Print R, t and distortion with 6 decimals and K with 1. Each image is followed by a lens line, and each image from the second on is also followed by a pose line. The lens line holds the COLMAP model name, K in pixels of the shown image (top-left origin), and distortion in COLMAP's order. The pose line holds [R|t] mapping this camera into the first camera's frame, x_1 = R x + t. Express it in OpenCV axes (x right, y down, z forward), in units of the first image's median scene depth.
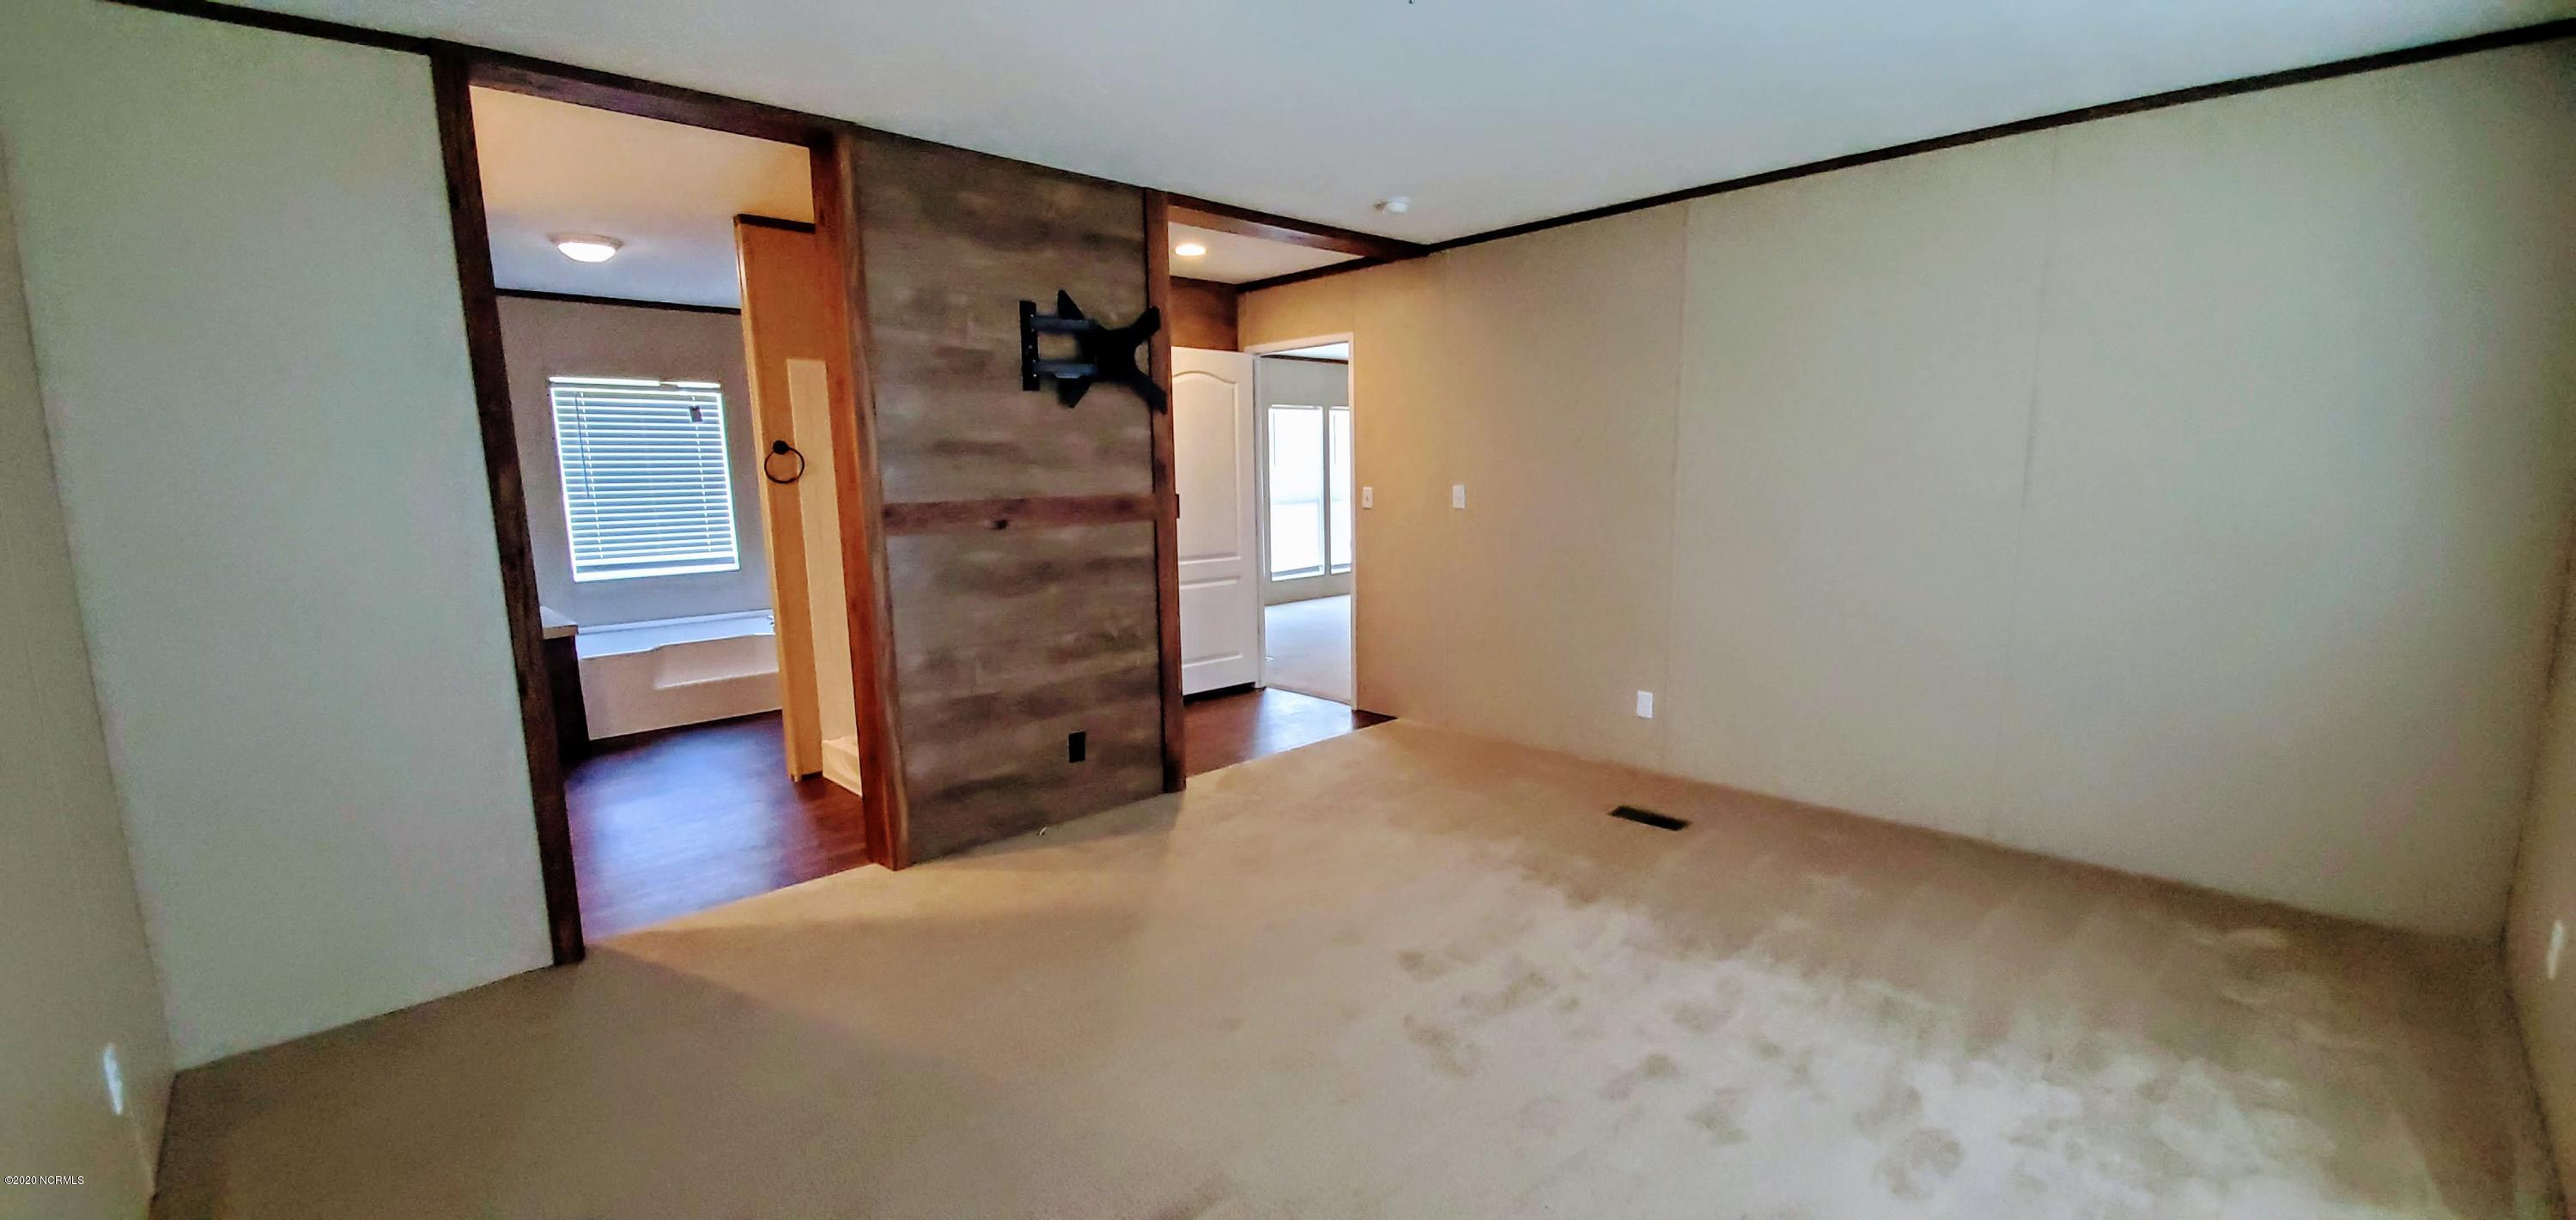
lens RADIAL K [[1024.6, 0, 1288.0], [0, 1024.6, 610.0], [0, 0, 1]] dist [-0.001777, -0.000183]
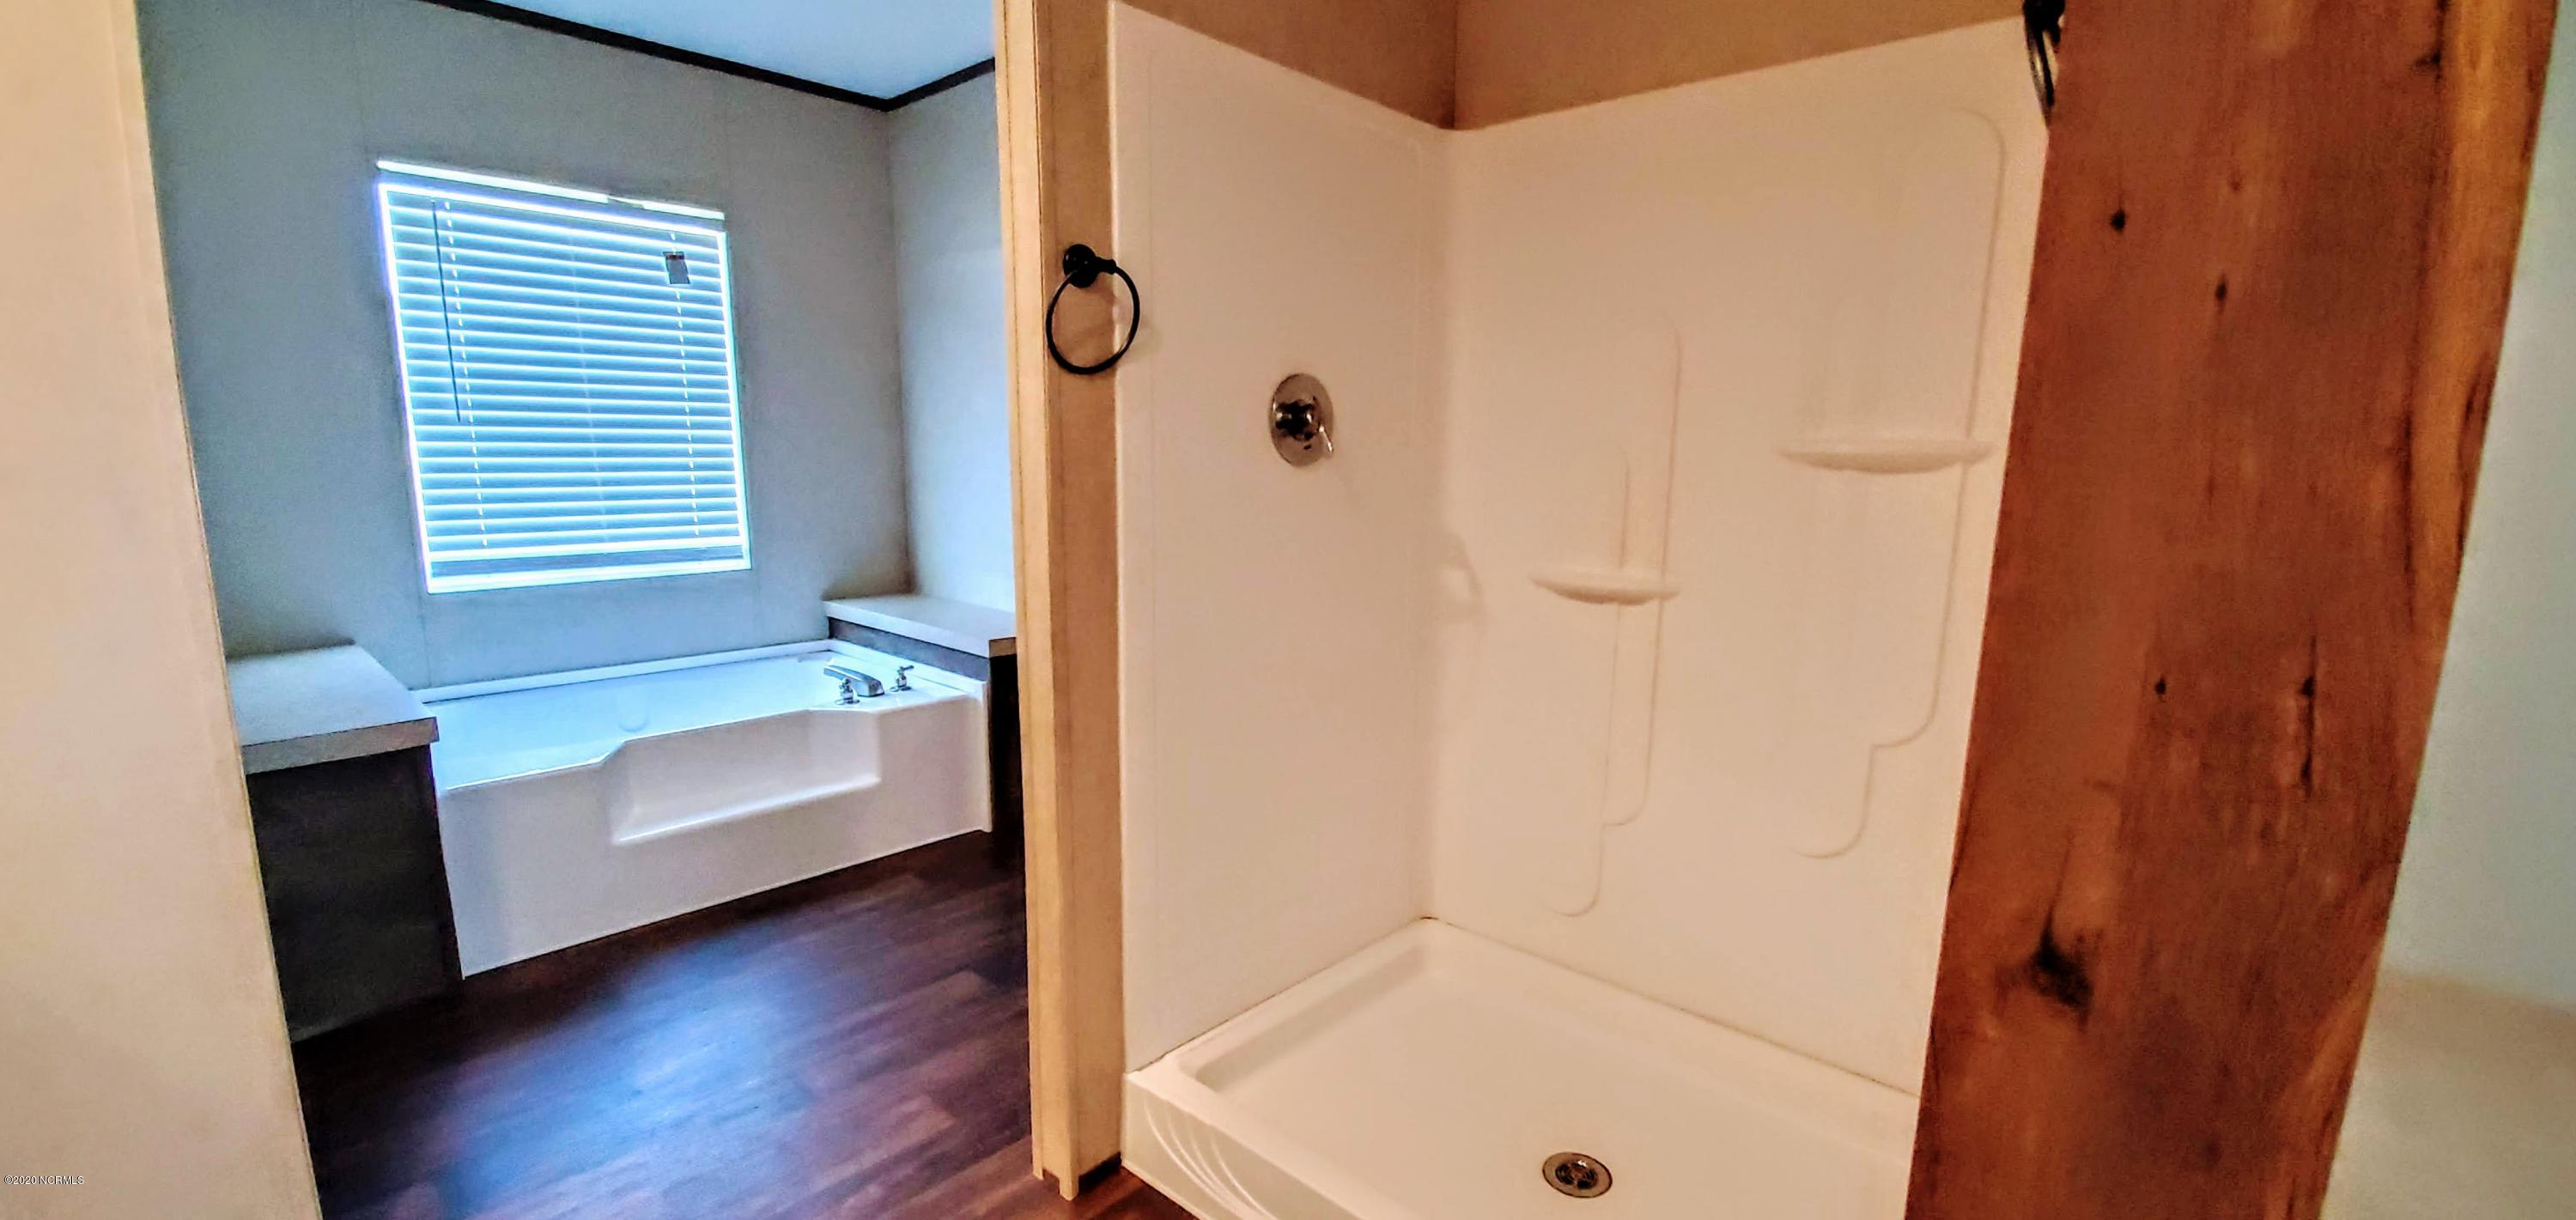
lens RADIAL K [[1091.0, 0, 1288.0], [0, 1091.0, 610.0], [0, 0, 1]] dist [-0.003346, -0.000553]
pose [[0.997768, 0.020211, 0.063640, -0.385723], [-0.021416, 0.999603, 0.018314, -0.046516], [-0.063244, -0.019636, 0.997805, 0.548646]]
